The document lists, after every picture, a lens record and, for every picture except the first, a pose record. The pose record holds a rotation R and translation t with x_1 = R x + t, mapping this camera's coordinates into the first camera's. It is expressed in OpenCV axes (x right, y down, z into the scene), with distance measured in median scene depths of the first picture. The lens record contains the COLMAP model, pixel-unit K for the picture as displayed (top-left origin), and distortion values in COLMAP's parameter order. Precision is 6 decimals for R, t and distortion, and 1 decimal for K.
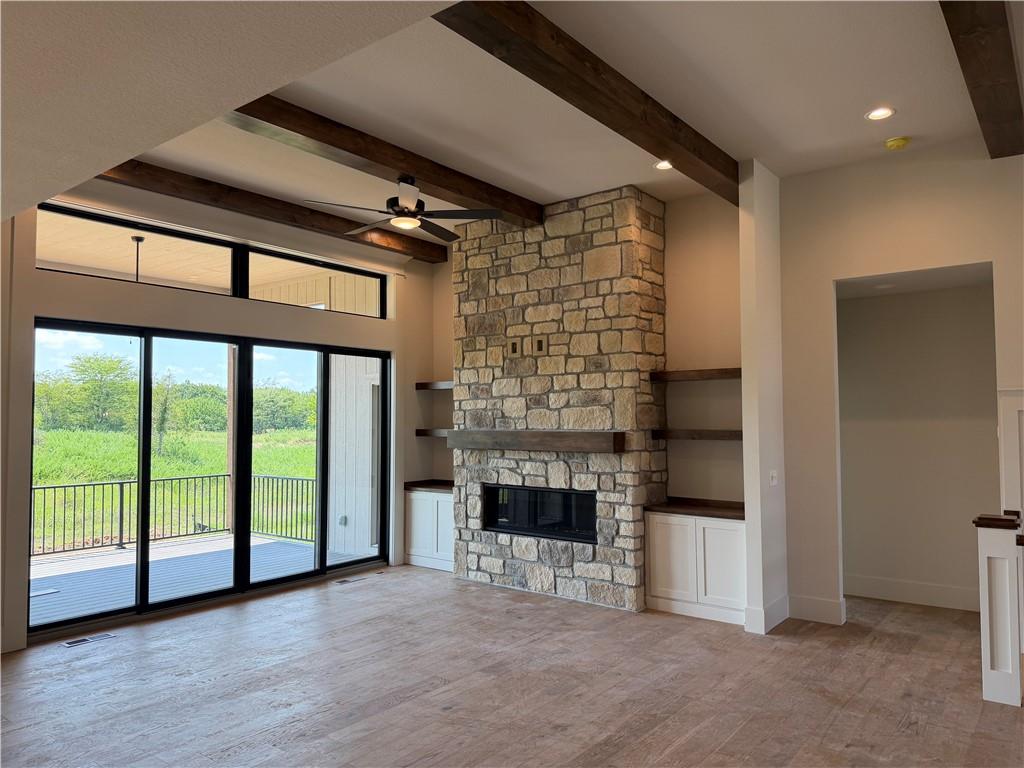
lens RADIAL K [[712.9, 0, 511.6], [0, 712.9, 390.4], [0, 0, 1]] dist [0.133347, -0.175875]
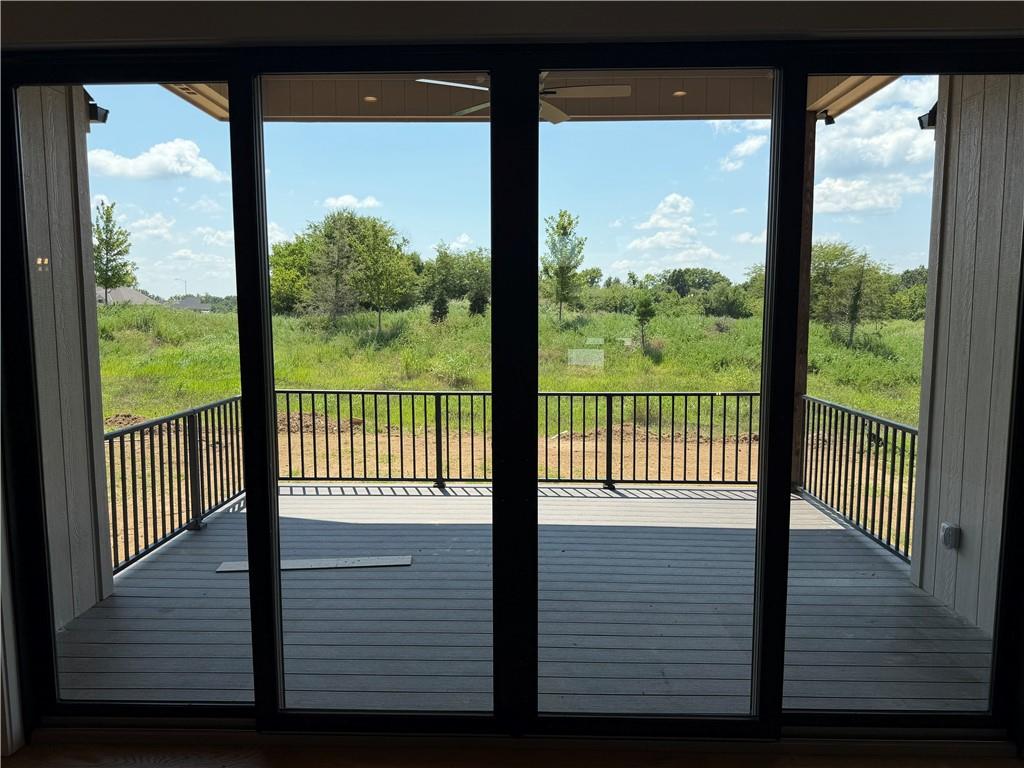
lens RADIAL K [[712.9, 0, 511.6], [0, 712.9, 390.4], [0, 0, 1]] dist [0.133347, -0.175875]
pose [[0.593977, 0.089297, -0.799510, -0.073827], [0.033129, 0.990262, 0.135214, 0.041003], [0.803799, -0.106801, 0.585235, 0.782217]]
